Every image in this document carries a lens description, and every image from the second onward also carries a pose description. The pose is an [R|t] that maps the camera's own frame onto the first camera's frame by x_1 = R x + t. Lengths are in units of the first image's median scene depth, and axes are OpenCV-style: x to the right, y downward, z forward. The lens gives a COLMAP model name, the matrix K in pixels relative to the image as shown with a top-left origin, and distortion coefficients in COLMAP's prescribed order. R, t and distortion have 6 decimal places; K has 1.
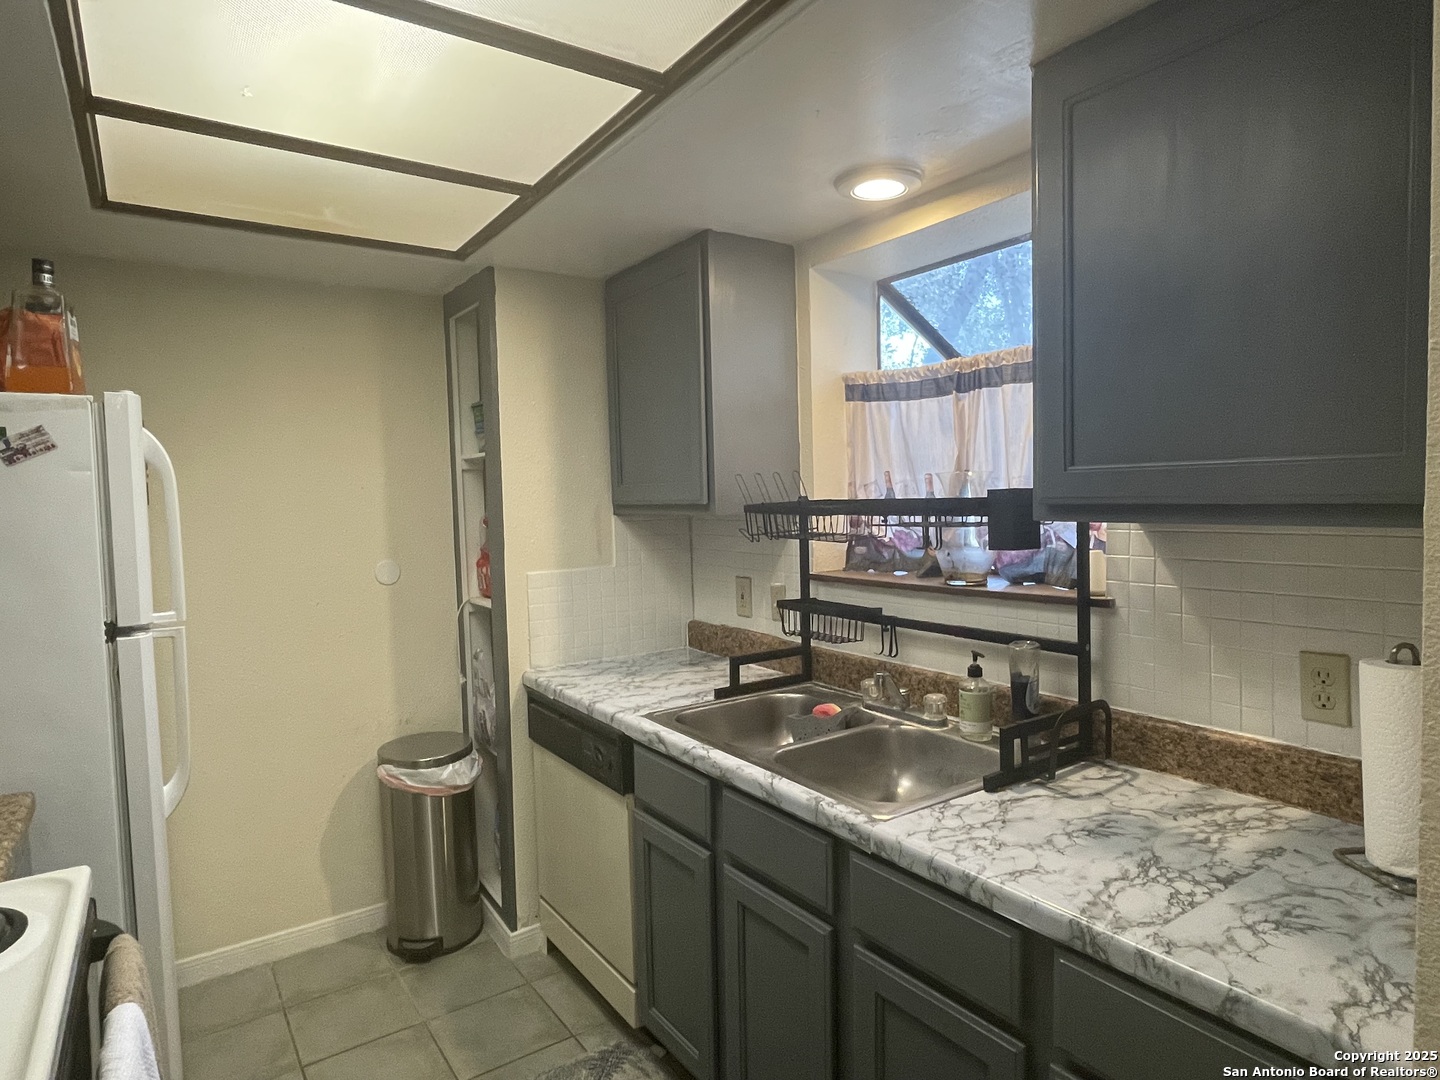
lens RADIAL K [[851.0, 0, 720.0], [0, 851.0, 540.0], [0, 0, 1]] dist [-0.028189, 0.003581]
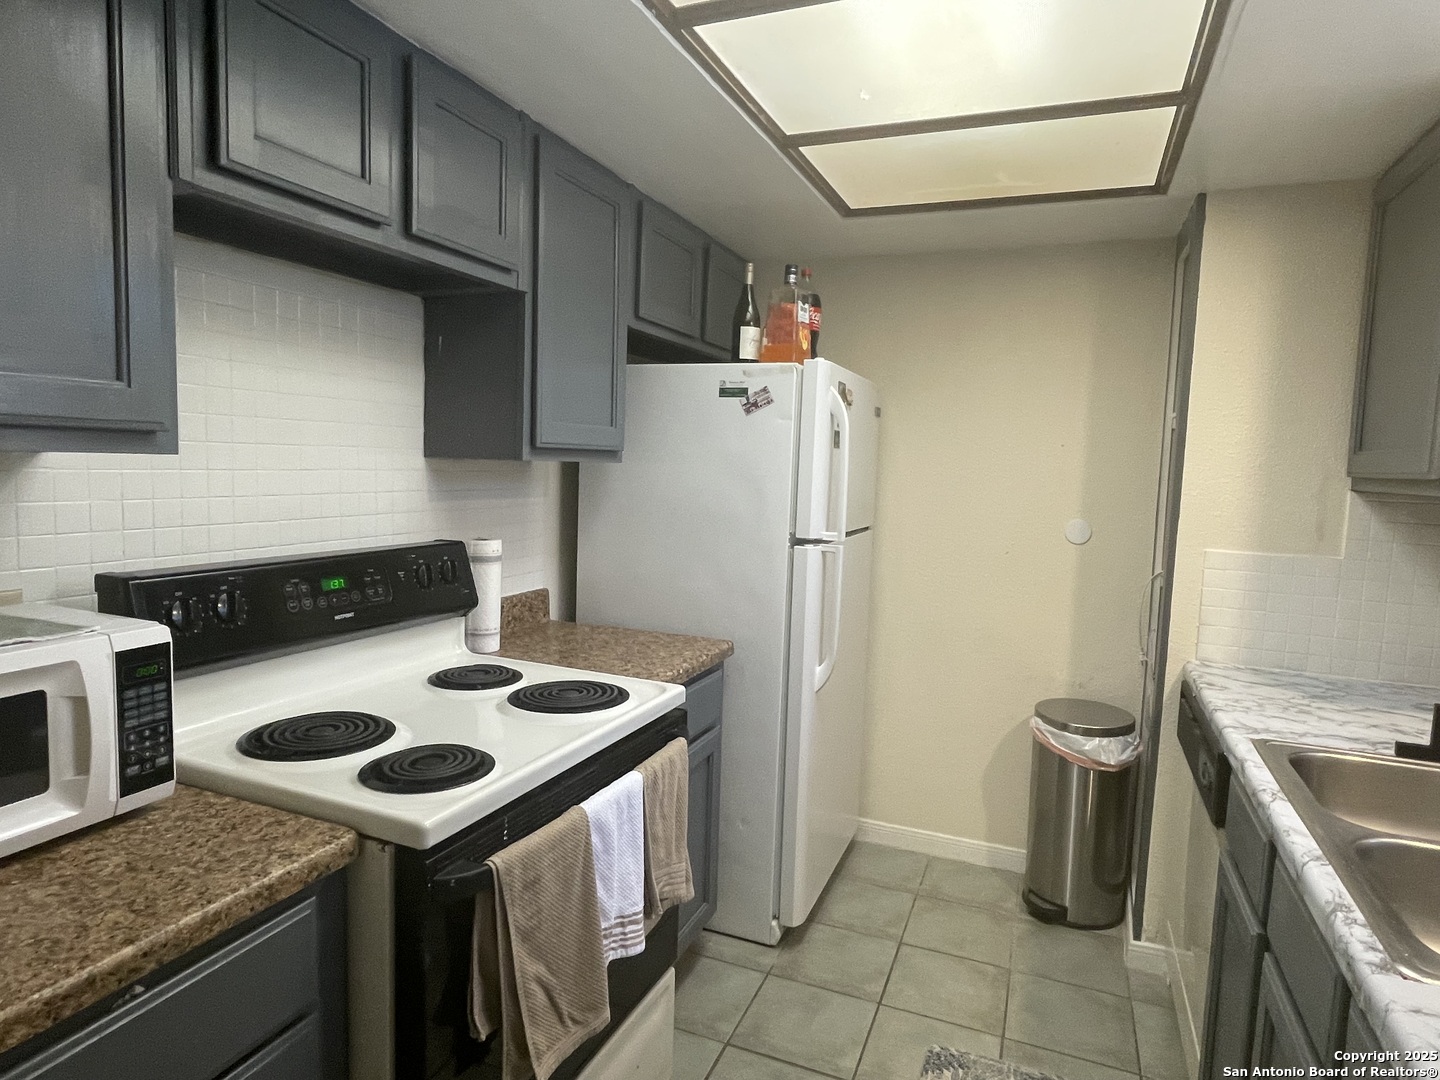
lens RADIAL K [[851.0, 0, 720.0], [0, 851.0, 540.0], [0, 0, 1]] dist [-0.028189, 0.003581]
pose [[0.500662, 0.119614, -0.857339, 0.270317], [-0.092492, 0.992129, 0.084407, 0.003498], [0.860687, 0.037037, 0.507785, 0.152525]]
